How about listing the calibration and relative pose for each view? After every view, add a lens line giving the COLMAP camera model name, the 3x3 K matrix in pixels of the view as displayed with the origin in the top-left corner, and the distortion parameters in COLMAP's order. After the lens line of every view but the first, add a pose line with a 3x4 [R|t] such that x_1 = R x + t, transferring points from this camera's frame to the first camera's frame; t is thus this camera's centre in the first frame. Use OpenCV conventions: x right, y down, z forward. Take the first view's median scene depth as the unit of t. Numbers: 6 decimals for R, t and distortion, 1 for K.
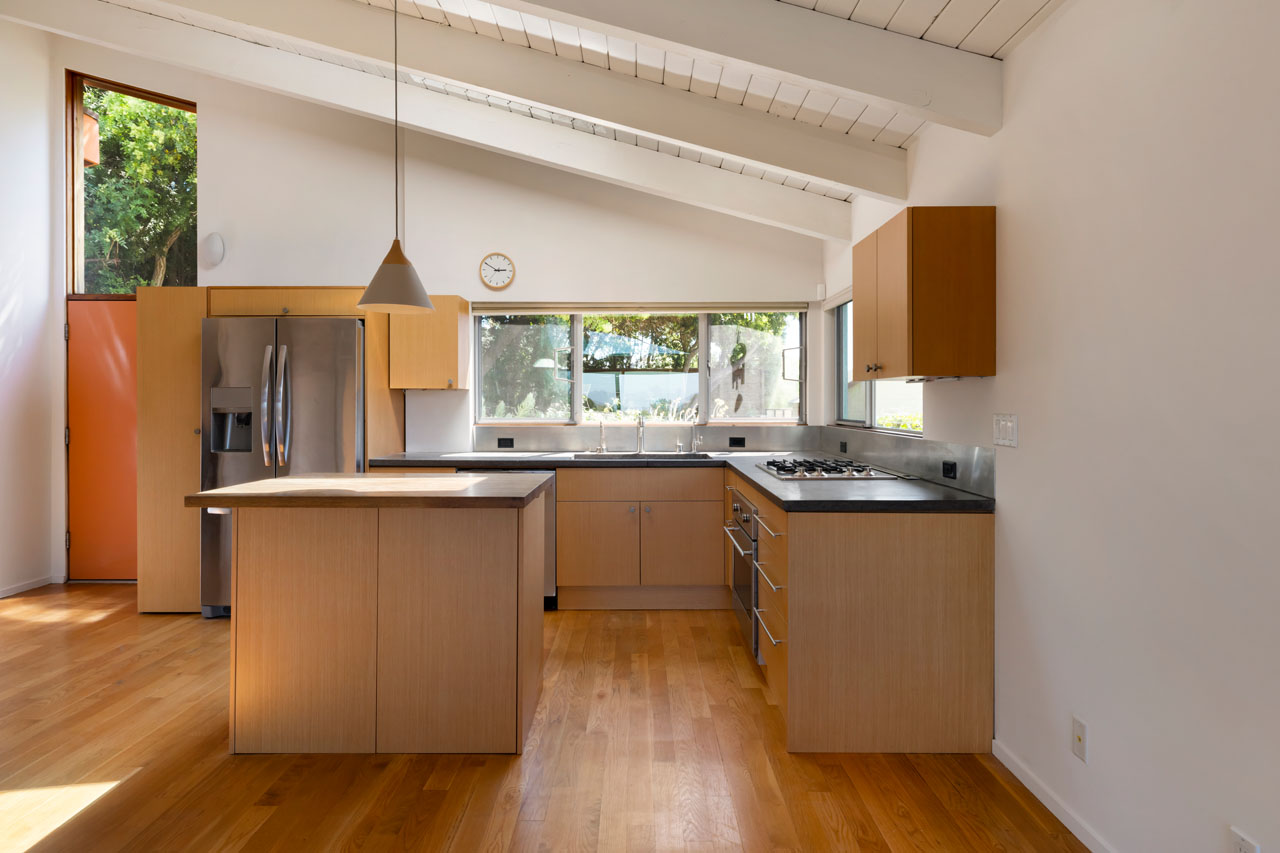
lens RADIAL K [[699.8, 0, 637.7], [0, 699.8, 416.9], [0, 0, 1]] dist [-0.012017, 0.000091]
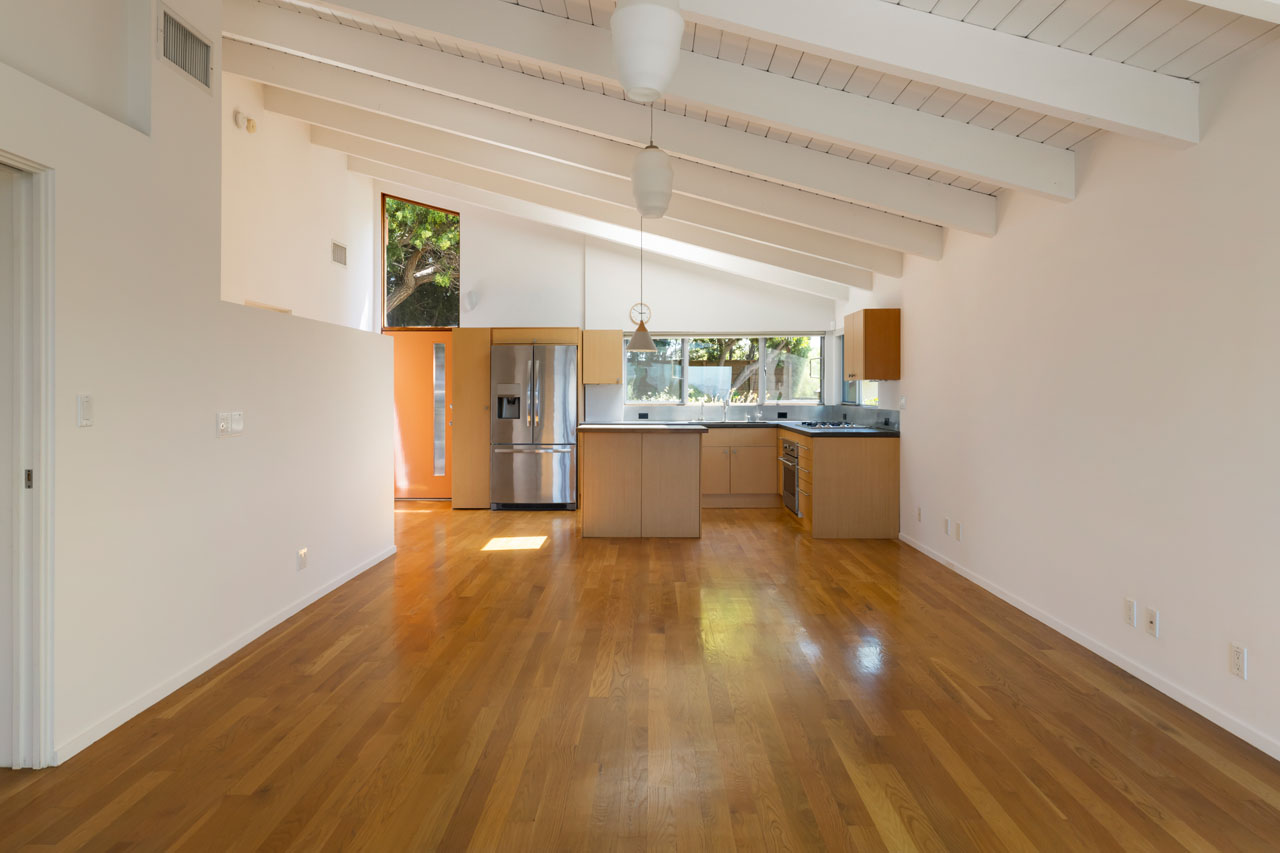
lens RADIAL K [[773.7, 0, 644.9], [0, 773.7, 422.5], [0, 0, 1]] dist [0.003201, -0.003324]
pose [[0.999995, -0.001516, -0.002922, -0.186126], [0.001568, 0.999838, 0.017907, 0.020642], [0.002894, -0.017911, 0.999835, -0.873604]]
